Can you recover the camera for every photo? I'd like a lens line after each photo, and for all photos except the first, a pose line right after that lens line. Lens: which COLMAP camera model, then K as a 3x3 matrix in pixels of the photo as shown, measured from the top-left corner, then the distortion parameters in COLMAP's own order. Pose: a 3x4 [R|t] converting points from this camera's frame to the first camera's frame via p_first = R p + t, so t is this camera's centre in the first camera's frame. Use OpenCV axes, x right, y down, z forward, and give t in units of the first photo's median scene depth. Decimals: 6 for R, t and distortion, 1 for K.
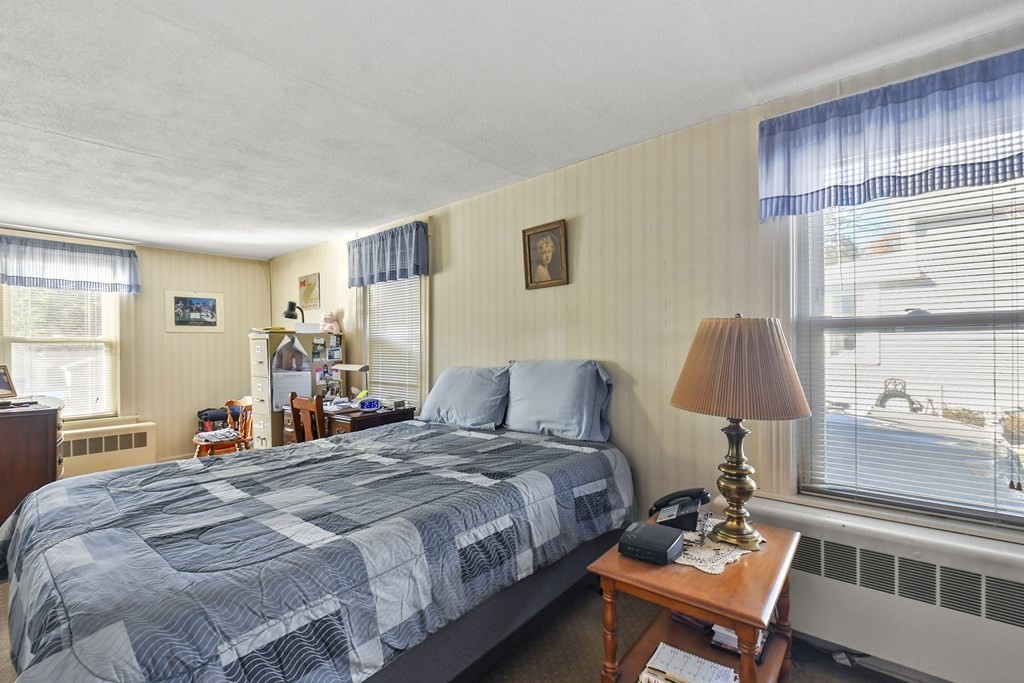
lens RADIAL K [[452.9, 0, 503.3], [0, 452.9, 346.9], [0, 0, 1]] dist [0.007139, -0.008970]
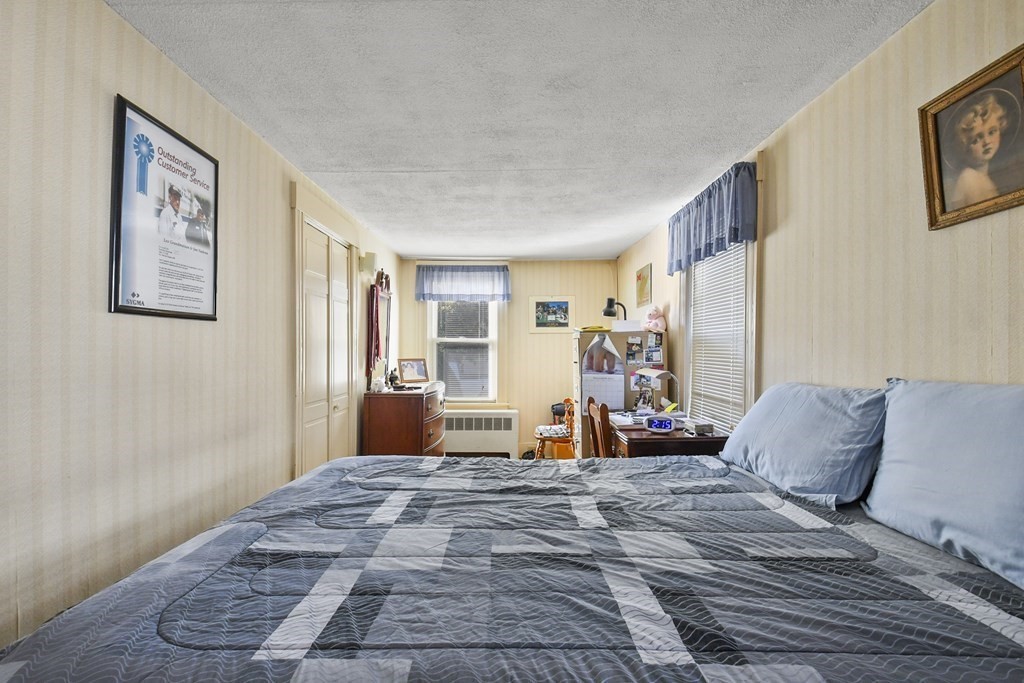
lens RADIAL K [[452.9, 0, 484.0], [0, 452.9, 350.1], [0, 0, 1]] dist [0.007139, -0.008970]
pose [[0.639941, 0.012914, -0.768315, 0.109157], [-0.006547, 0.999914, 0.011354, -0.003610], [0.768396, -0.002236, 0.639971, 0.318668]]
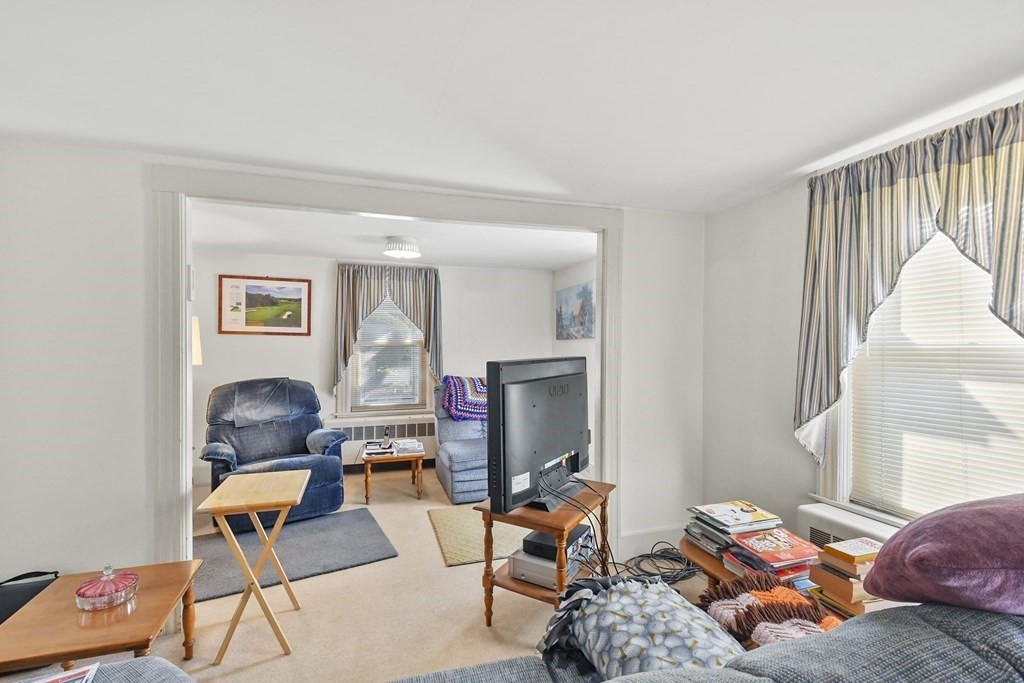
lens RADIAL K [[452.9, 0, 511.5], [0, 452.9, 346.1], [0, 0, 1]] dist [0.007139, -0.008970]
pose [[-0.535853, 0.004555, -0.844299, 0.188595], [0.002689, 0.999990, 0.003689, -0.003444], [0.844307, -0.000293, -0.535860, 0.937876]]
